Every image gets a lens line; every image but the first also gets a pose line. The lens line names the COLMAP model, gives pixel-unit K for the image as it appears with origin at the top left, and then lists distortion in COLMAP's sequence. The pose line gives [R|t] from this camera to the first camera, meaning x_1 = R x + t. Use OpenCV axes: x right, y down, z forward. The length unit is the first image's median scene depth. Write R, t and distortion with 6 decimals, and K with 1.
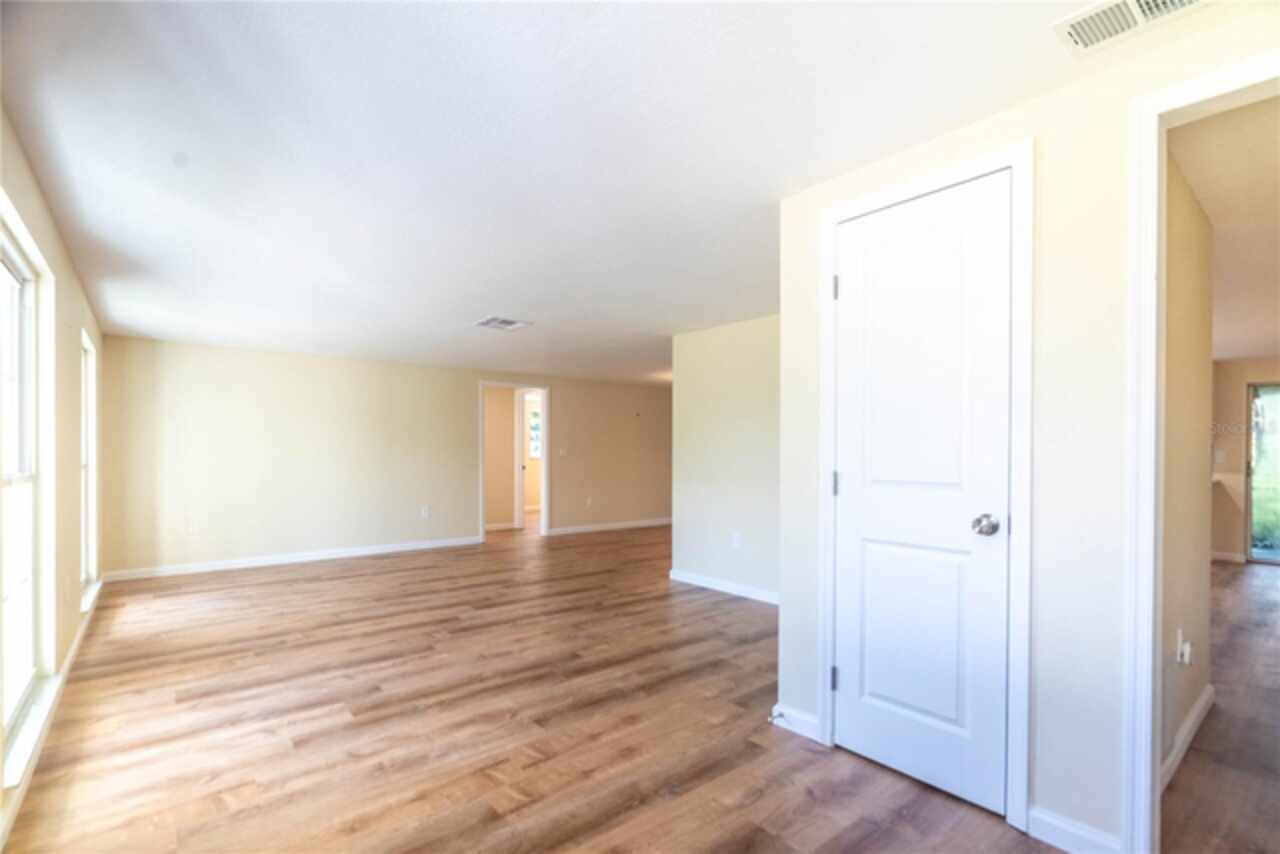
lens RADIAL K [[594.9, 0, 640.0], [0, 594.9, 427.0], [0, 0, 1]] dist [-0.000930, -0.000601]
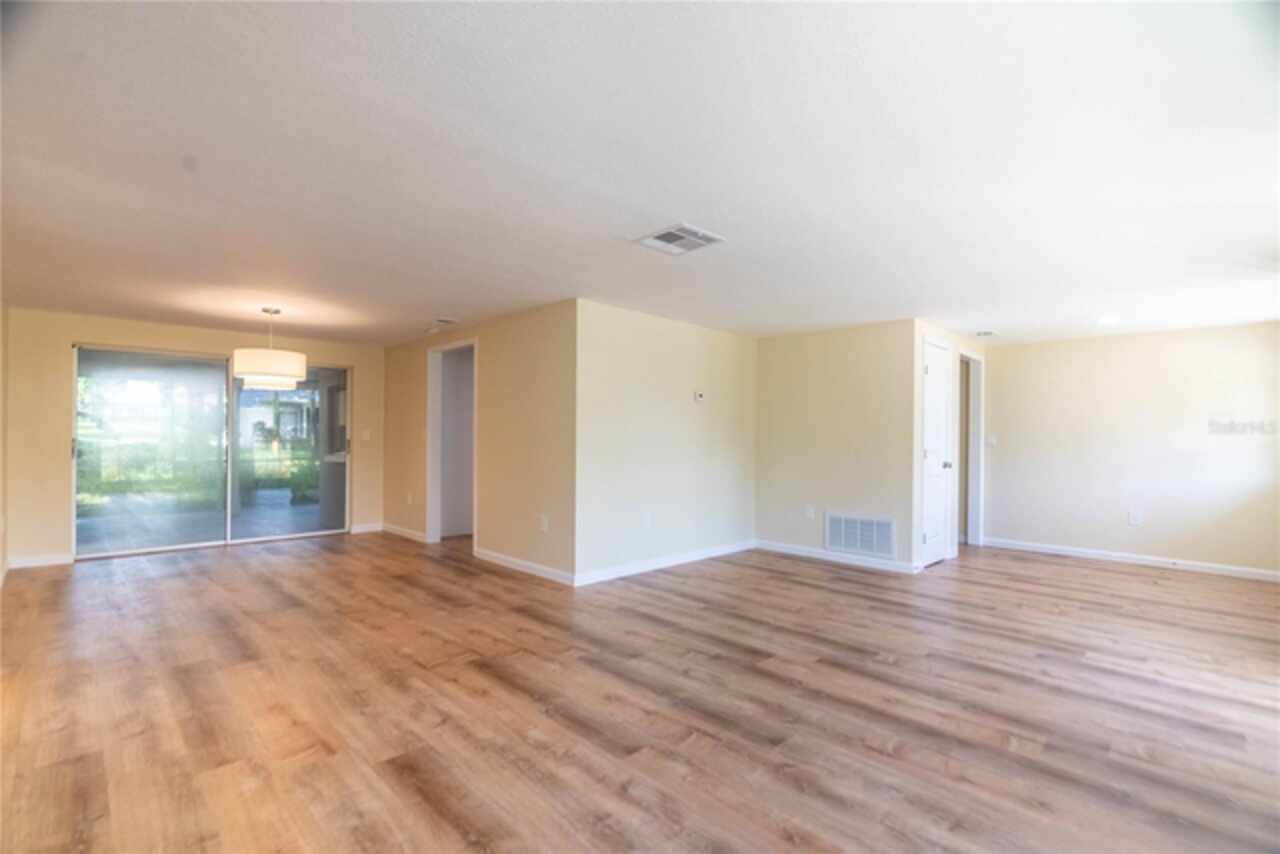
lens RADIAL K [[580.9, 0, 640.0], [0, 580.9, 427.0], [0, 0, 1]] dist [-0.002903, -0.000634]
pose [[-0.096010, 0.014404, 0.995276, -0.960004], [-0.052980, 0.998404, -0.019560, 0.049951], [-0.993969, -0.054607, -0.095094, 1.234852]]
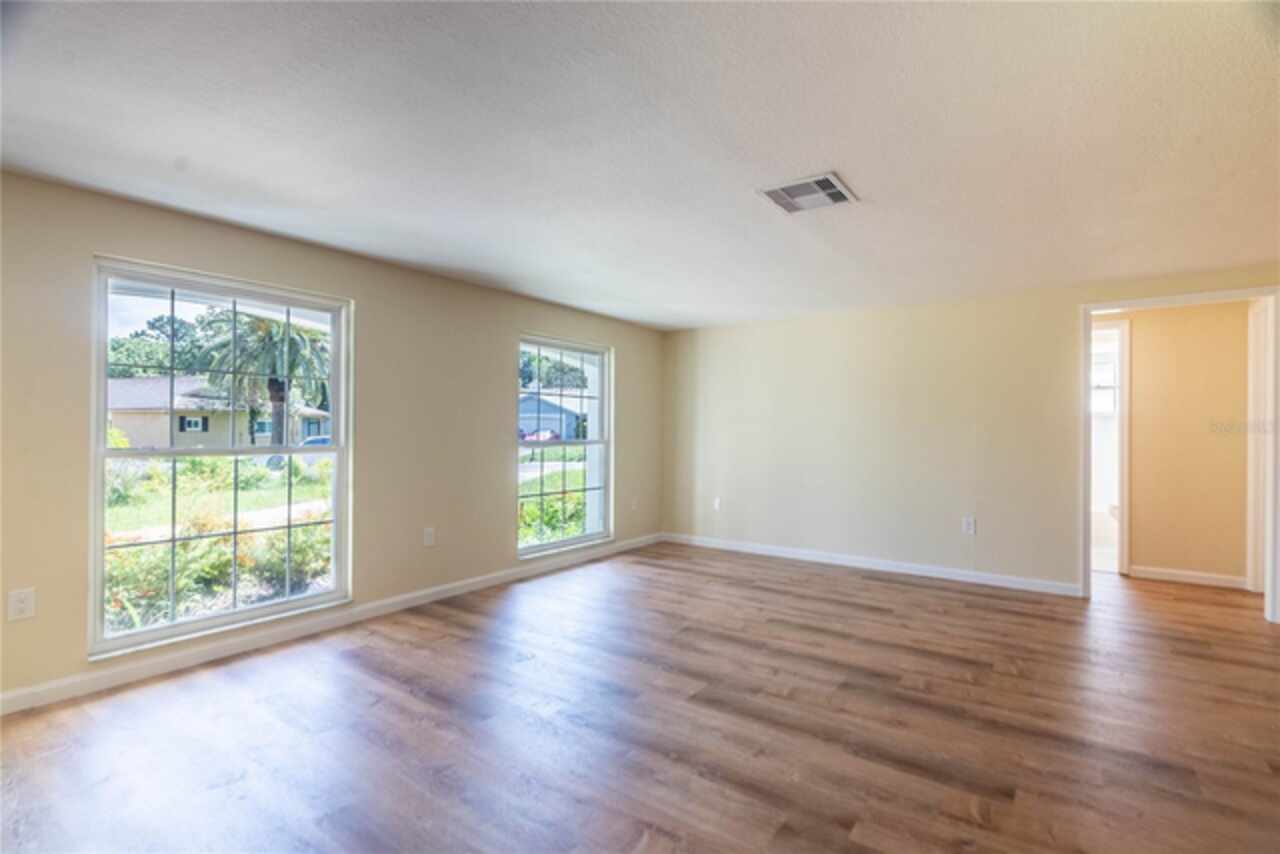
lens RADIAL K [[594.9, 0, 640.0], [0, 594.9, 427.0], [0, 0, 1]] dist [-0.000930, -0.000601]
pose [[0.253151, -0.003287, -0.967421, 0.284663], [0.035963, 0.999335, 0.006016, 0.031318], [0.966758, -0.036314, 0.253101, 0.805858]]
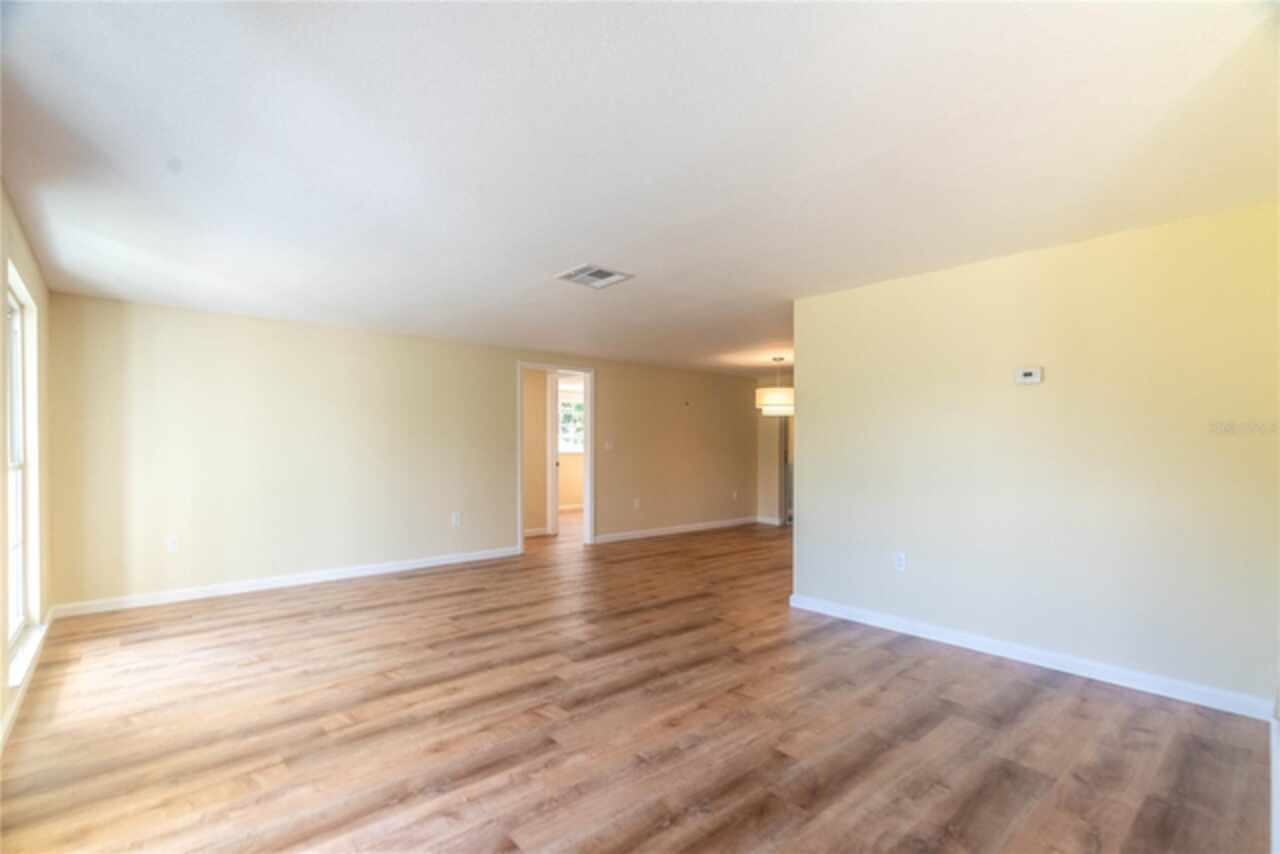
lens RADIAL K [[594.9, 0, 640.0], [0, 594.9, 427.0], [0, 0, 1]] dist [-0.000930, -0.000601]
pose [[0.999404, 0.001441, 0.034482, -0.220202], [-0.001792, 0.999947, 0.010148, 0.010292], [-0.034465, -0.010203, 0.999354, 0.268156]]
